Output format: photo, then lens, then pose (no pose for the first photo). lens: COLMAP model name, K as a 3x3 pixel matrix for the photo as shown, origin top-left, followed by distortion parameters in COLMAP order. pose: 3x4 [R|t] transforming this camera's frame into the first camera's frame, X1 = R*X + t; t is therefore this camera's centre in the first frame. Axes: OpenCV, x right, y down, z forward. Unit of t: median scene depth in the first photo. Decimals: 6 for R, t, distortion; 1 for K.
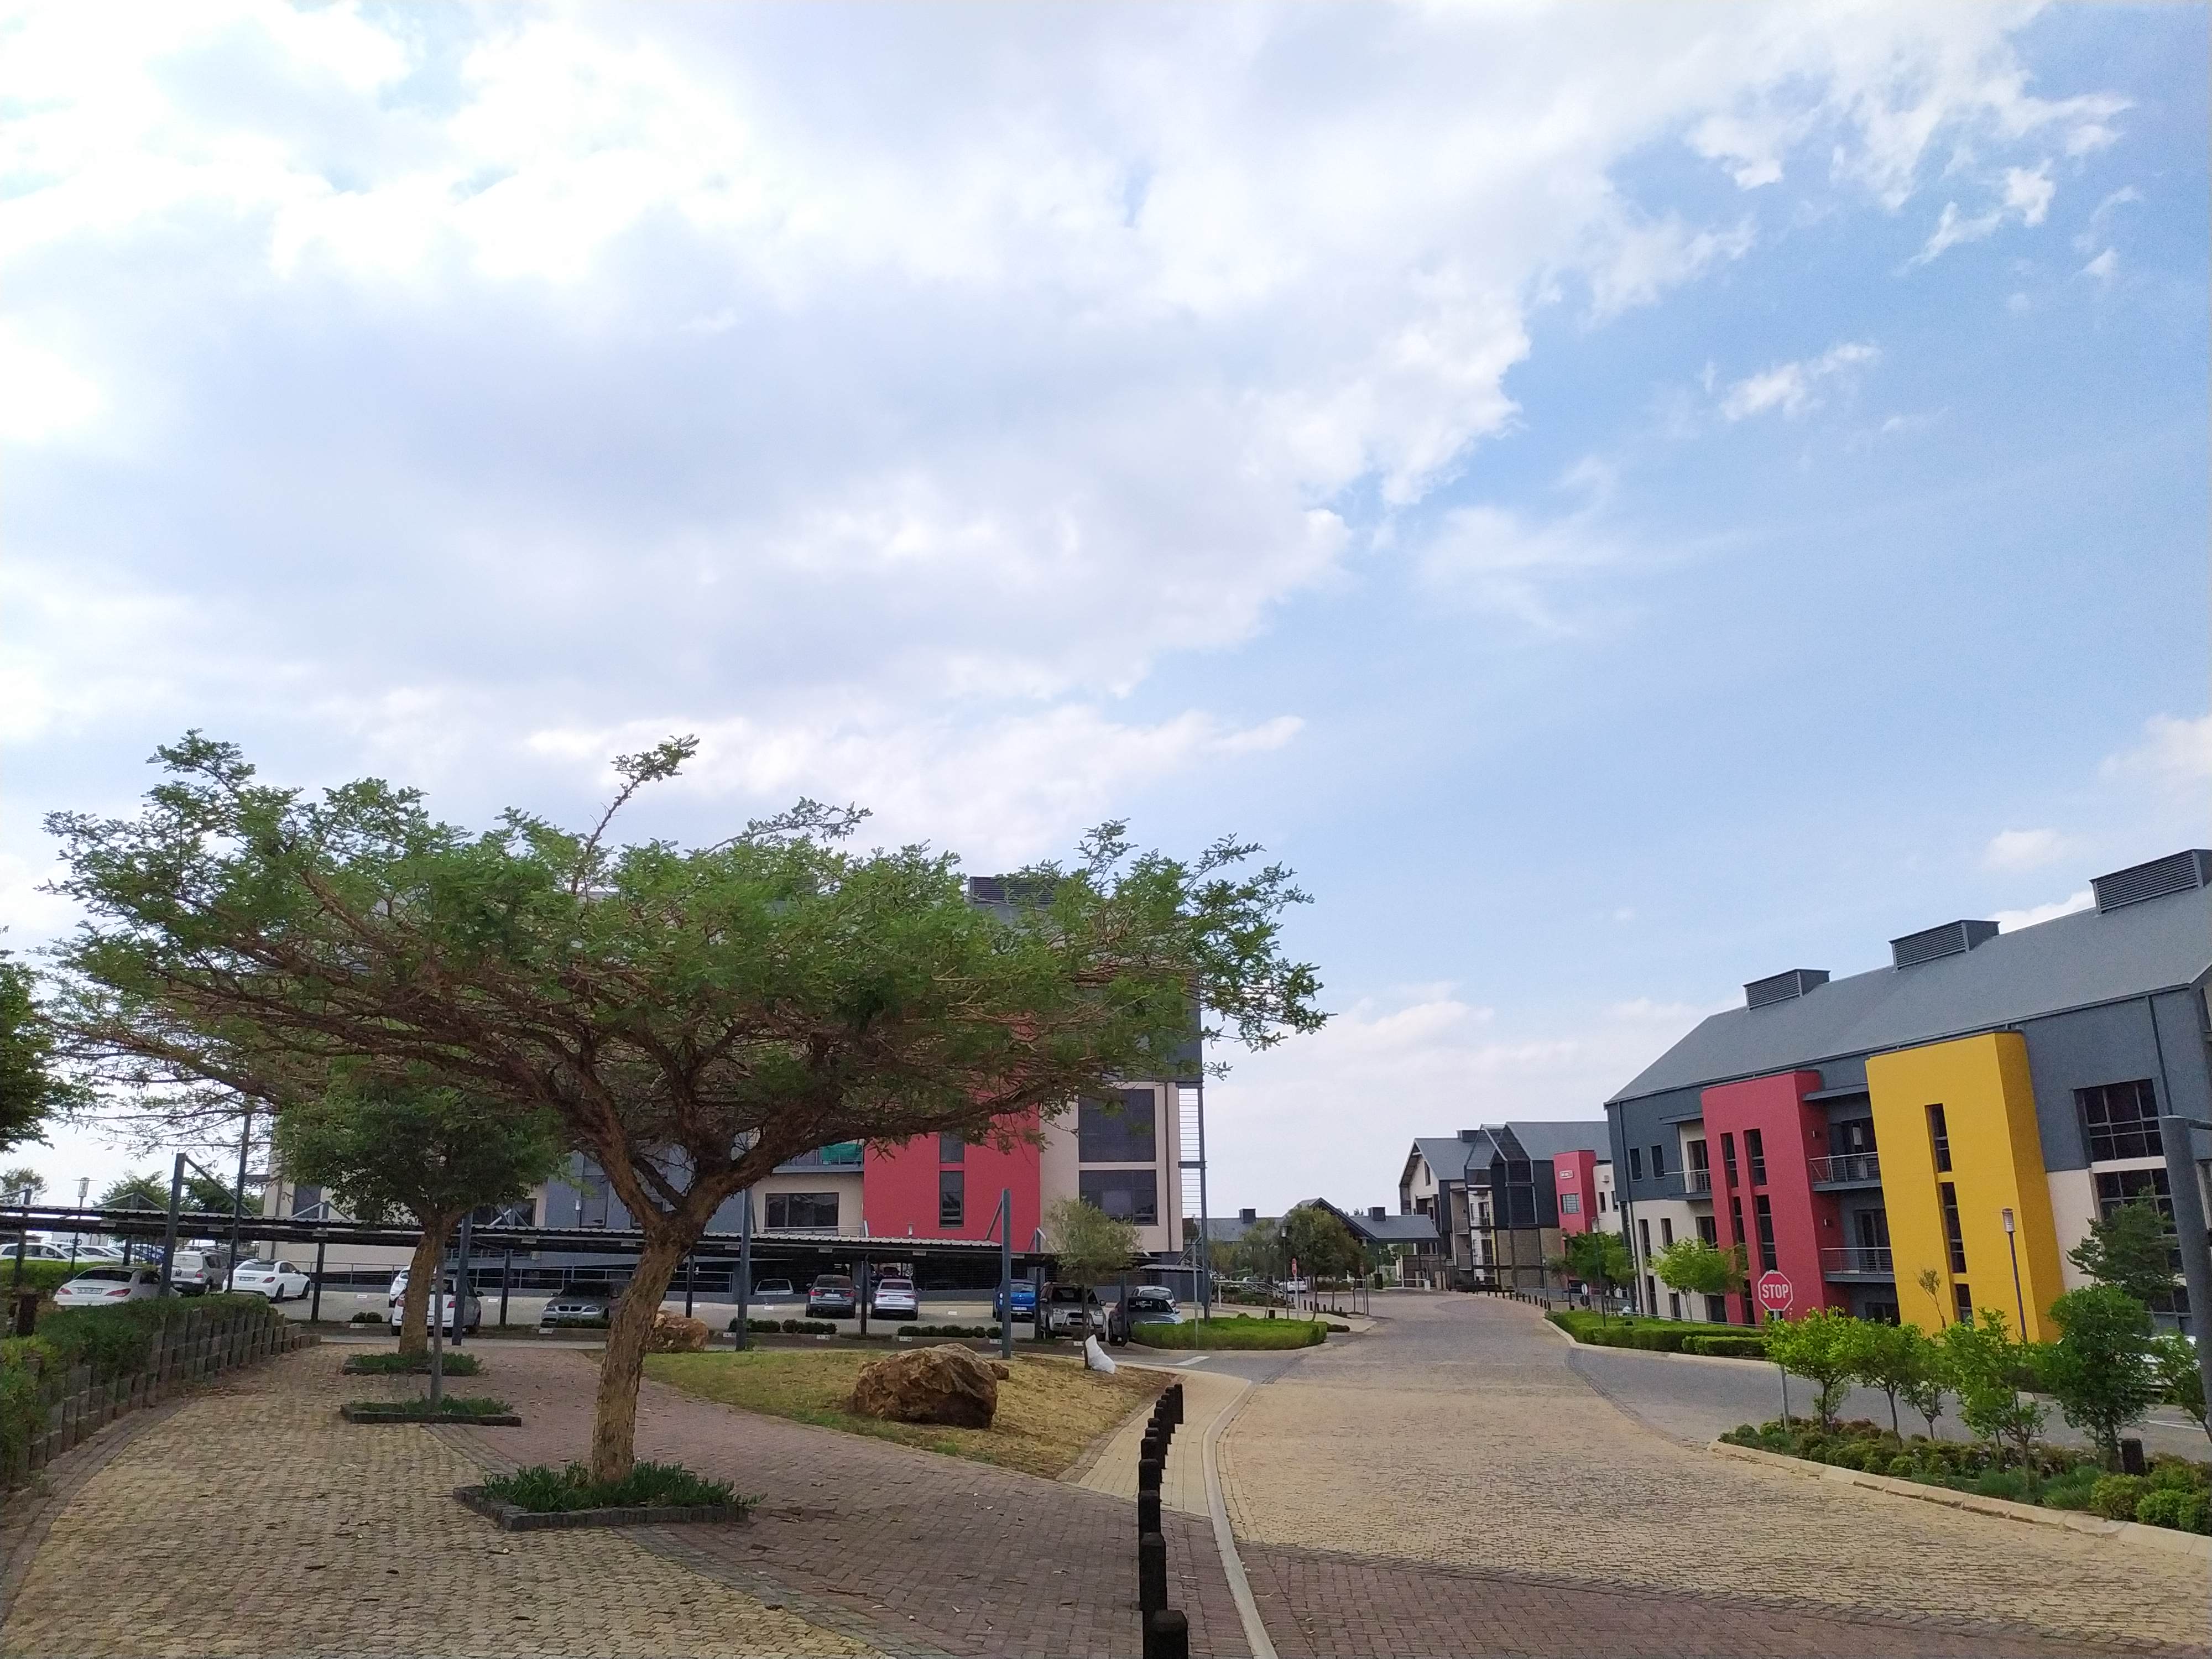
lens RADIAL K [[1639.5, 0, 1097.2], [0, 1639.5, 832.8], [0, 0, 1]] dist [0.035402, -0.037917]
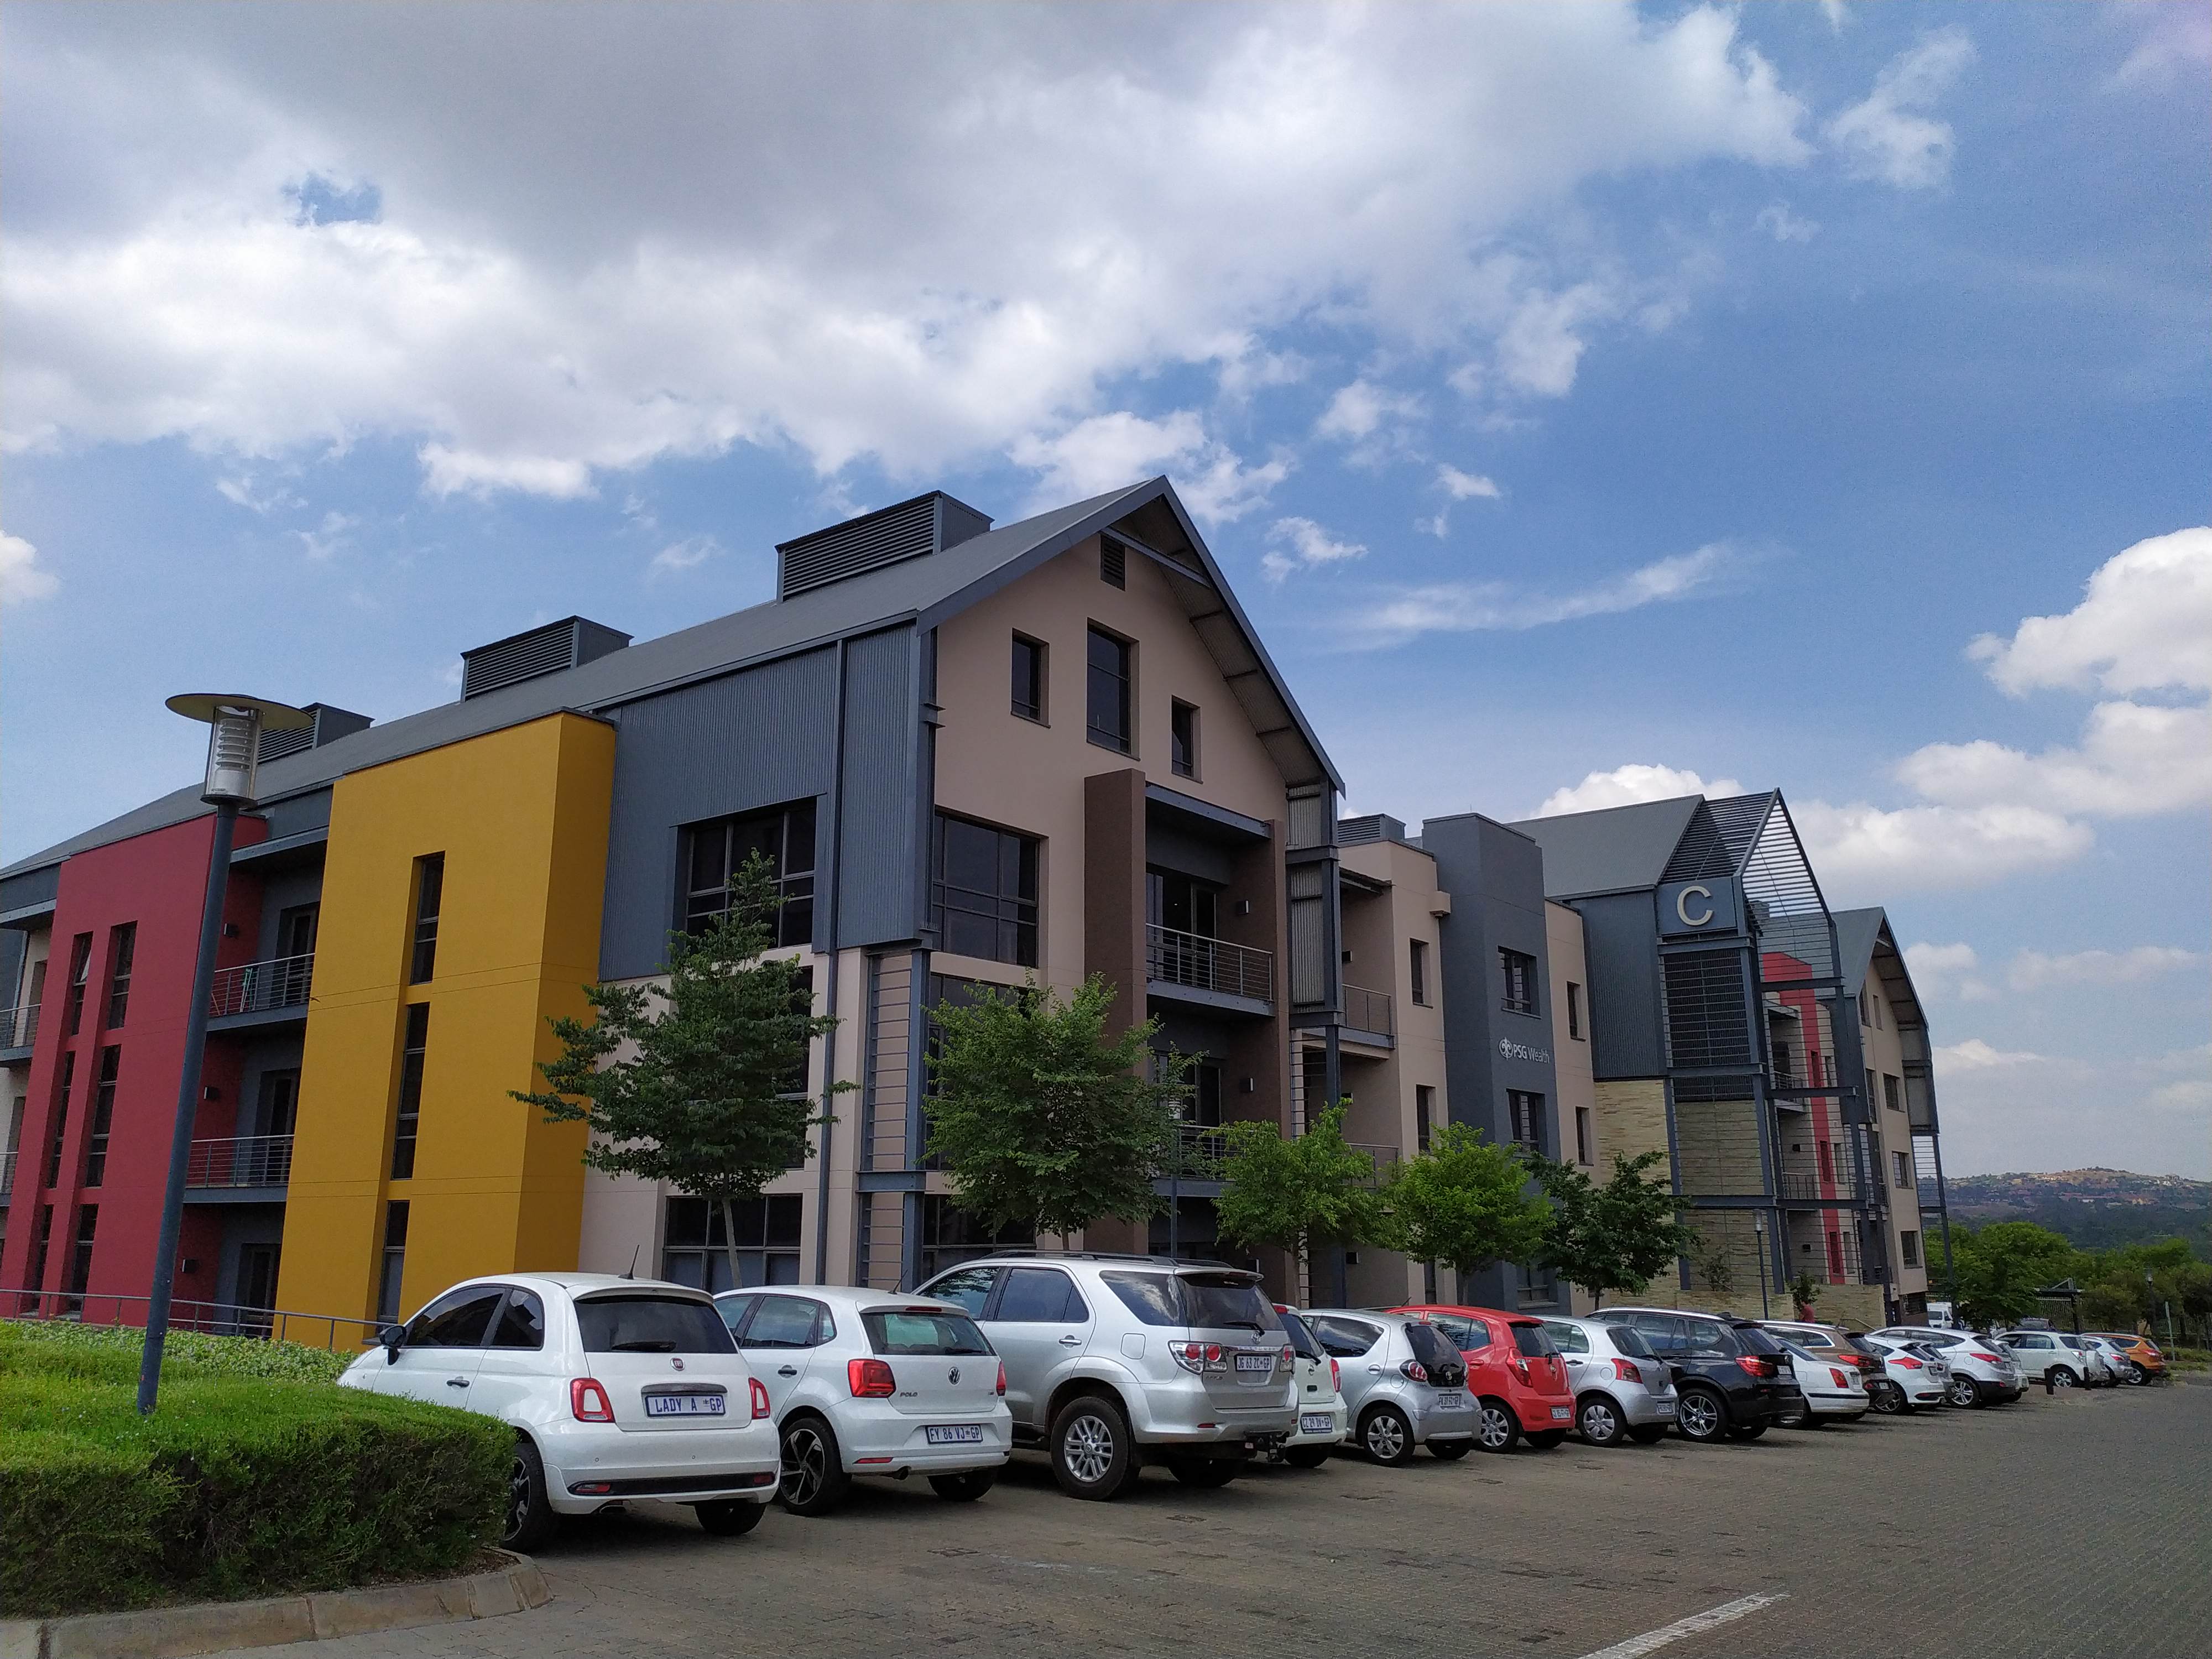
lens RADIAL K [[1639.5, 0, 1097.2], [0, 1639.5, 832.8], [0, 0, 1]] dist [0.035402, -0.037917]
pose [[0.714125, 0.173834, 0.678091, 0.311666], [-0.184998, 0.981103, -0.056684, 0.150388], [-0.675131, -0.084966, 0.732789, 0.495288]]
